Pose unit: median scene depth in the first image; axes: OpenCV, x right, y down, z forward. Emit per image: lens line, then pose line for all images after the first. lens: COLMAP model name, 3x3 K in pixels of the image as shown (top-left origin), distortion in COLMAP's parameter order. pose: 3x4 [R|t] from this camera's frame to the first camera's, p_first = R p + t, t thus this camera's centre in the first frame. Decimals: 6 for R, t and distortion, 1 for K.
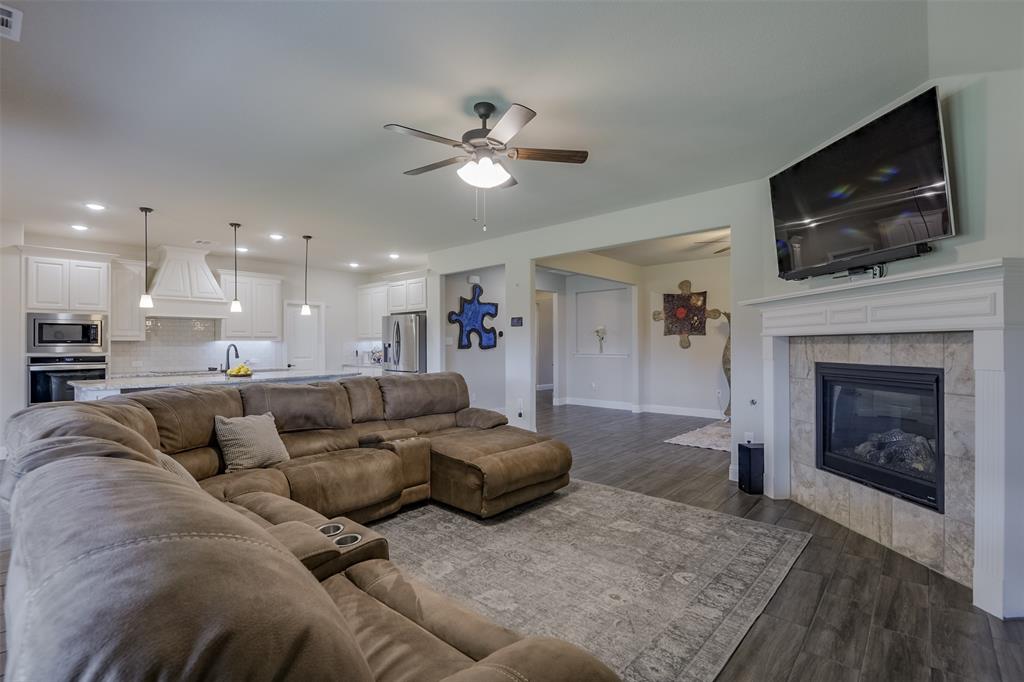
lens RADIAL K [[467.5, 0, 509.4], [0, 467.5, 342.3], [0, 0, 1]] dist [0.024356, -0.022989]
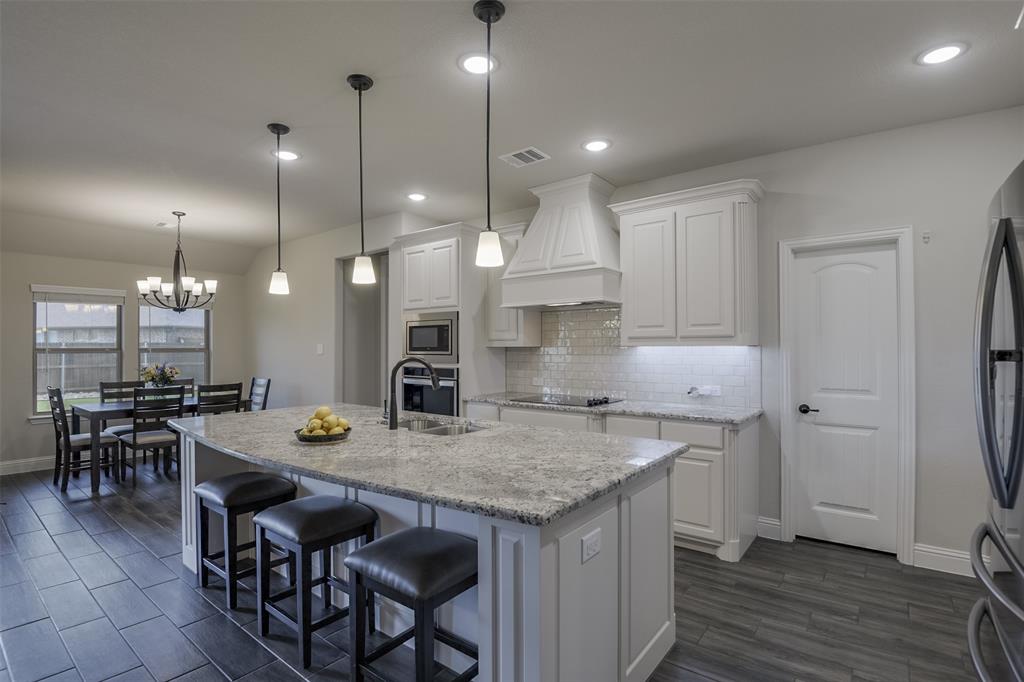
lens RADIAL K [[486.6, 0, 503.0], [0, 486.6, 343.7], [0, 0, 1]] dist [-0.027610, -0.010239]
pose [[0.063405, -0.003605, -0.997981, -0.116245], [0.005826, 0.999978, -0.003243, -0.005671], [0.997971, -0.005608, 0.063425, 0.949094]]
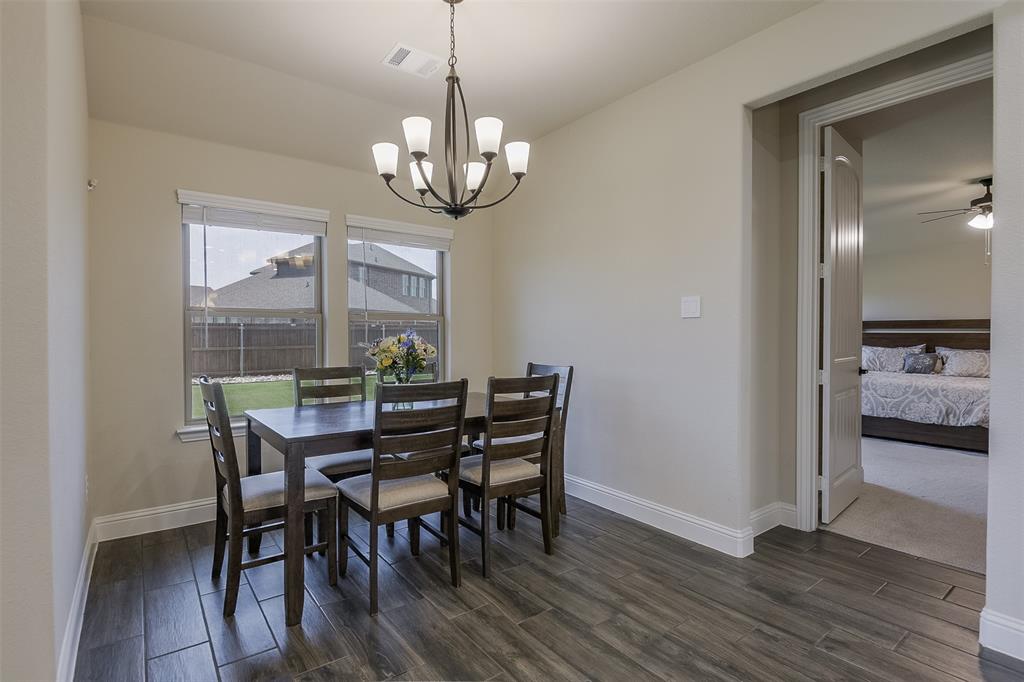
lens RADIAL K [[506.4, 0, 512.0], [0, 506.4, 341.0], [0, 0, 1]] dist [-0.001409, -0.000820]
pose [[-0.198944, 0.017827, -0.979849, -0.556514], [0.005322, 0.999839, 0.017110, 0.022203], [0.979996, -0.001811, -0.199007, 0.598926]]
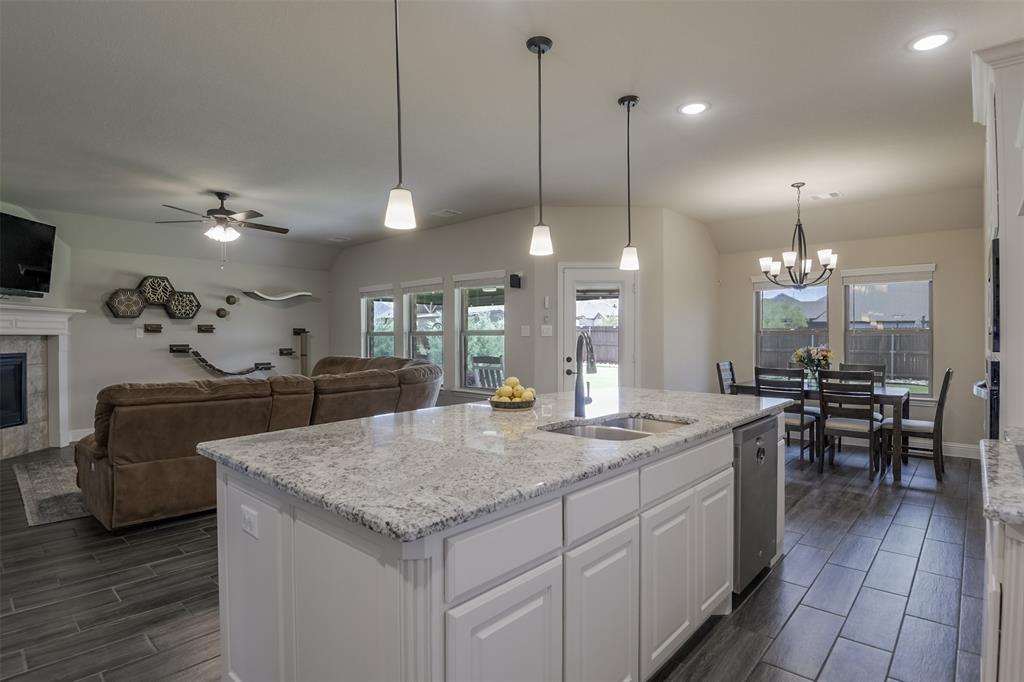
lens RADIAL K [[516.6, 0, 512.0], [0, 516.6, 341.0], [0, 0, 1]] dist [0.000728, -0.032161]
pose [[-0.999889, 0.010484, 0.010570, -0.485016], [0.010511, 0.999942, 0.002465, 0.008029], [-0.010544, 0.002576, -0.999941, 1.252770]]
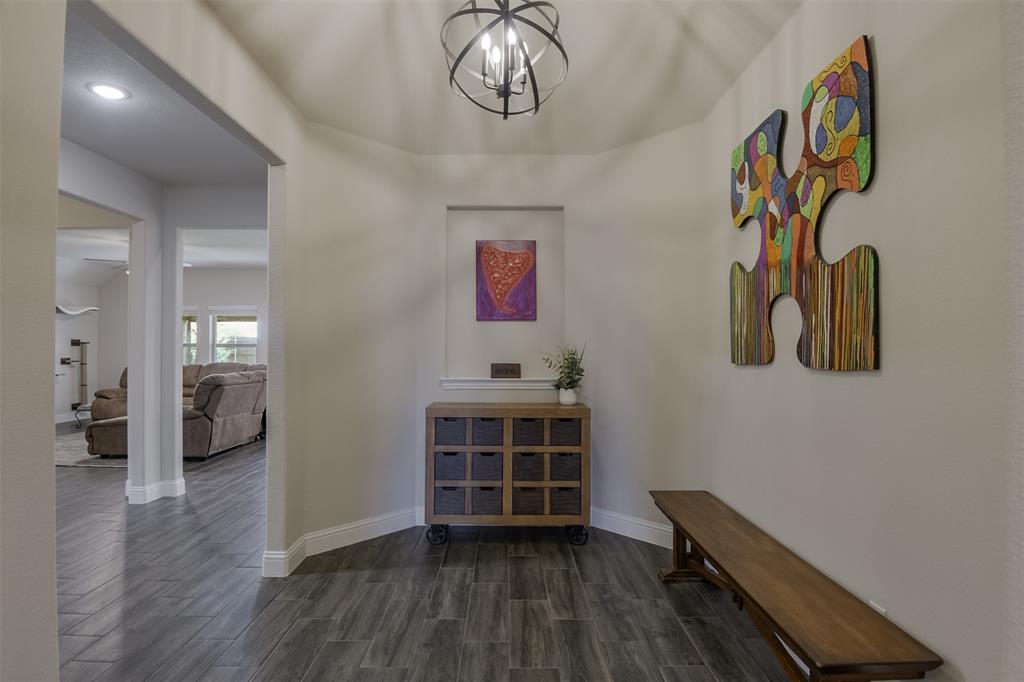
lens RADIAL K [[540.8, 0, 506.3], [0, 540.8, 342.0], [0, 0, 1]] dist [-0.031842, -0.000332]
pose [[-0.745933, -0.005525, -0.665998, 0.151186], [0.004272, 0.999905, -0.013080, 0.004493], [0.666007, -0.012602, -0.745839, 1.809112]]
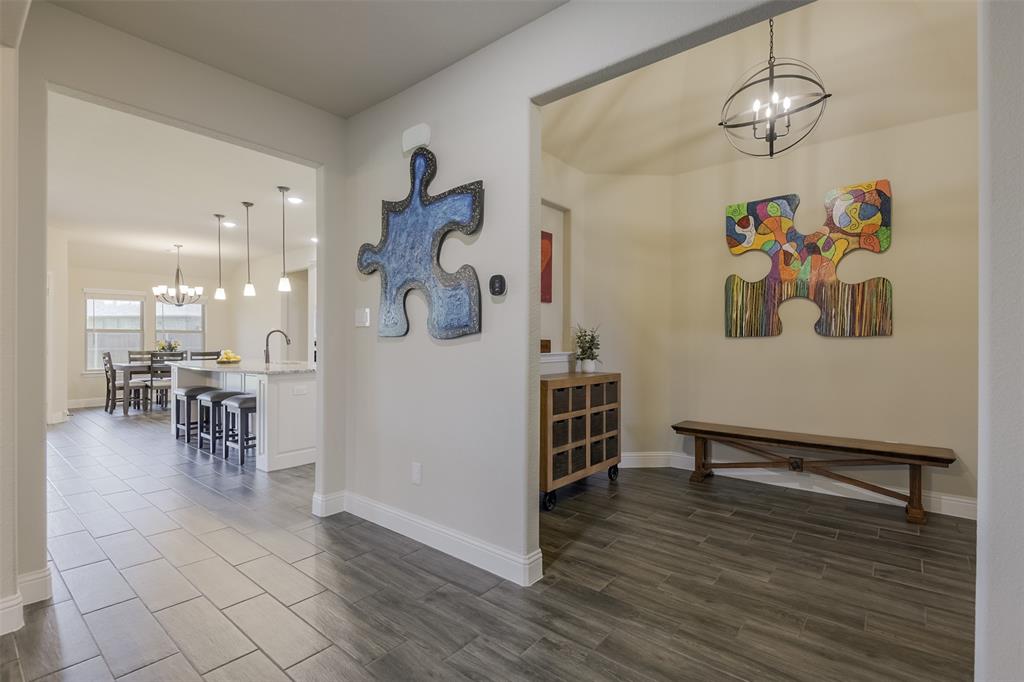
lens RADIAL K [[482.3, 0, 508.5], [0, 482.3, 340.2], [0, 0, 1]] dist [0.003189, -0.013802]
pose [[0.031334, 0.005796, -0.999492, 0.353427], [0.000879, 0.999983, 0.005826, 0.017860], [0.999509, -0.001061, 0.031328, 1.290527]]
